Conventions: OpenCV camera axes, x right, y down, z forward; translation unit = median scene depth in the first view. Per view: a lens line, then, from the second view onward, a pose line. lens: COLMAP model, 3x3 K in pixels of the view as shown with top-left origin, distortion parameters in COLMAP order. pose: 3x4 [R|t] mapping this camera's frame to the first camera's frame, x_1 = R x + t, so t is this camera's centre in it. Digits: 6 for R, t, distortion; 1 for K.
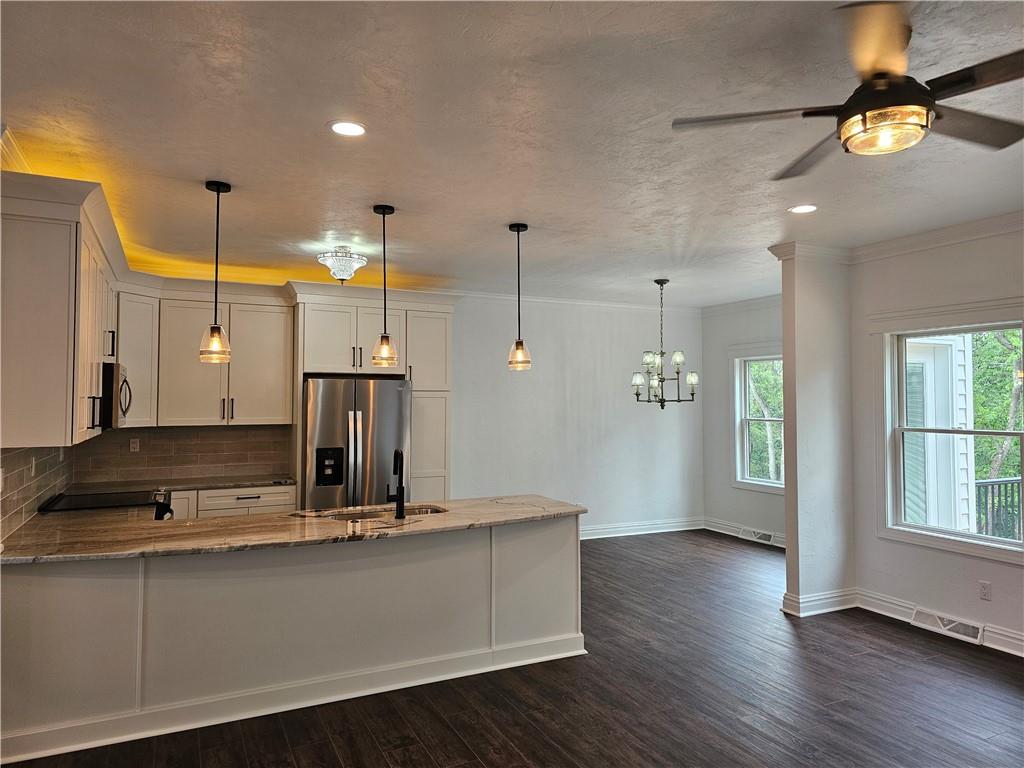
lens RADIAL K [[690.6, 0, 508.2], [0, 690.6, 381.5], [0, 0, 1]] dist [0.049853, -0.023700]
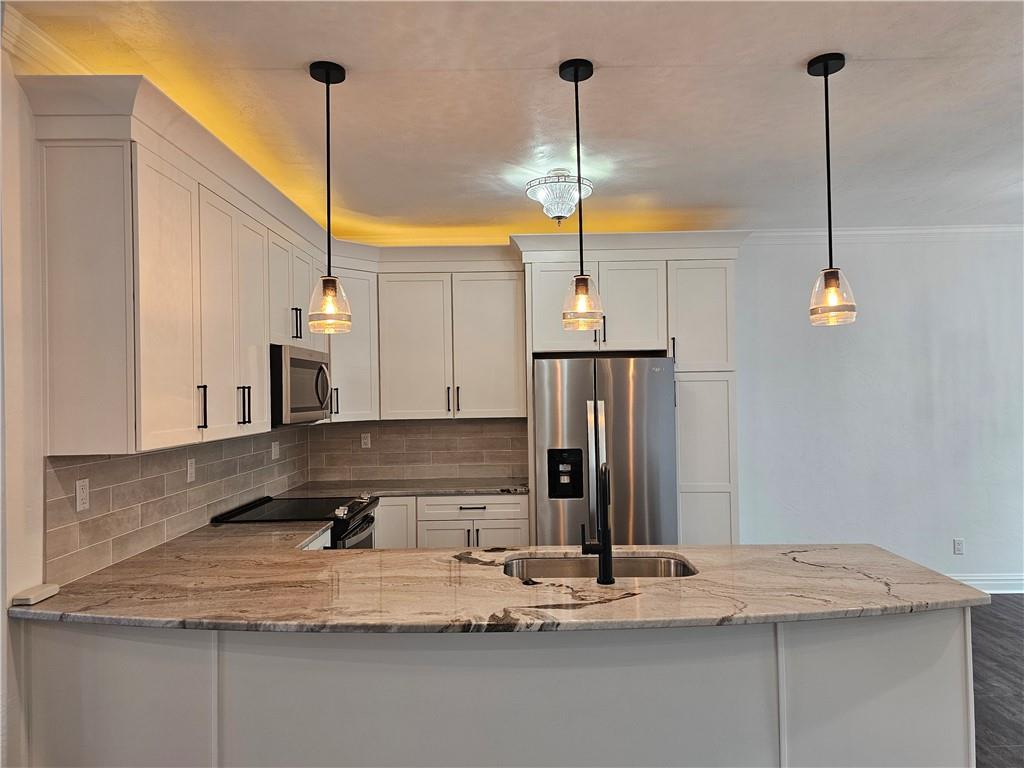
lens RADIAL K [[690.6, 0, 504.2], [0, 690.6, 384.6], [0, 0, 1]] dist [0.049853, -0.023700]
pose [[0.896656, -0.020273, -0.442264, 0.020173], [0.029488, 0.999468, 0.013970, 0.012243], [0.441745, -0.025568, 0.896776, 0.285887]]
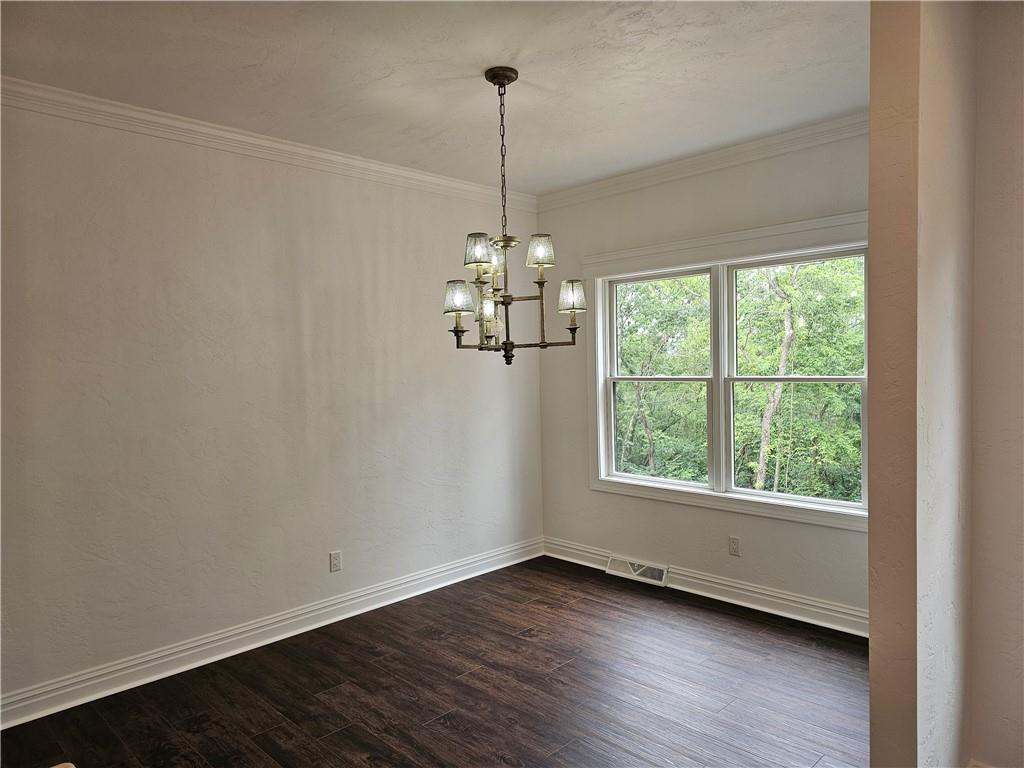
lens RADIAL K [[690.6, 0, 512.8], [0, 690.6, 388.7], [0, 0, 1]] dist [0.049853, -0.023700]
pose [[0.944223, -0.035296, 0.327411, 0.079425], [0.012596, 0.997383, 0.071196, 0.025035], [-0.329067, -0.063101, 0.942196, 0.602902]]
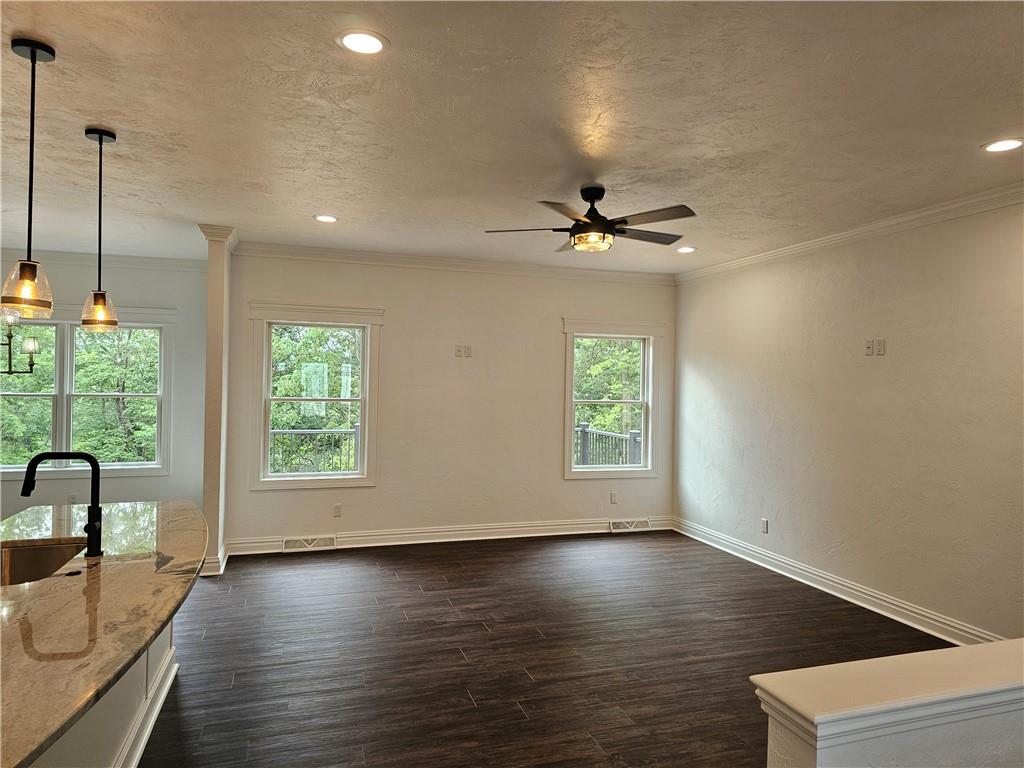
lens RADIAL K [[690.6, 0, 533.2], [0, 690.6, 384.0], [0, 0, 1]] dist [0.049853, -0.023700]
pose [[0.120513, -0.006330, 0.992692, -0.497200], [-0.041607, 0.999069, 0.011422, 0.007562], [-0.991839, -0.042679, 0.120137, 0.337724]]
